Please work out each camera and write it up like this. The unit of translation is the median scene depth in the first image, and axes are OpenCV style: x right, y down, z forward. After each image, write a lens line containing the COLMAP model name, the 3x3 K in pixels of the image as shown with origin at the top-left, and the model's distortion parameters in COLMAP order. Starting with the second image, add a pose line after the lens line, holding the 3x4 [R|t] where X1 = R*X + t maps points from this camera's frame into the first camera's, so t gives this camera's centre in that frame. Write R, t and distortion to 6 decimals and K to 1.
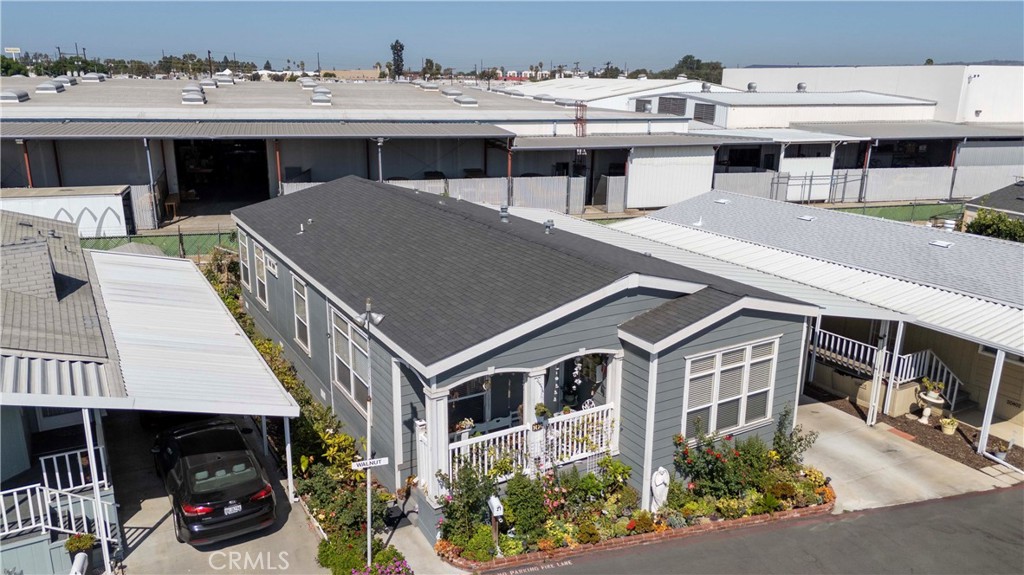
lens RADIAL K [[759.5, 0, 513.3], [0, 759.5, 290.7], [0, 0, 1]] dist [0.066996, -0.061529]
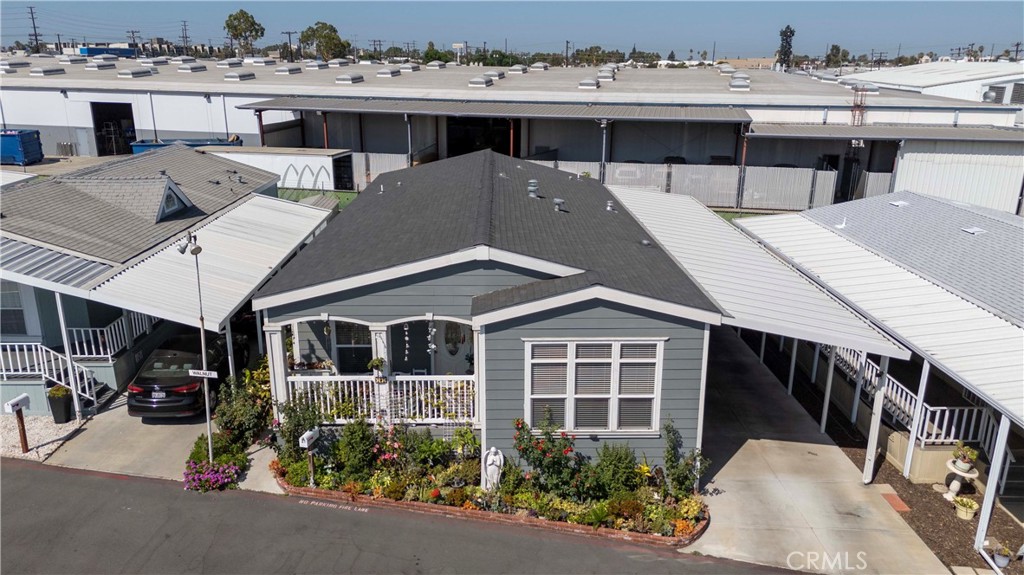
lens RADIAL K [[759.5, 0, 516.2], [0, 759.5, 282.3], [0, 0, 1]] dist [0.066996, -0.061529]
pose [[0.871955, 0.132505, -0.471313, 0.368361], [-0.131388, 0.990697, 0.035451, -0.008977], [0.471626, 0.031013, 0.881253, 0.087161]]
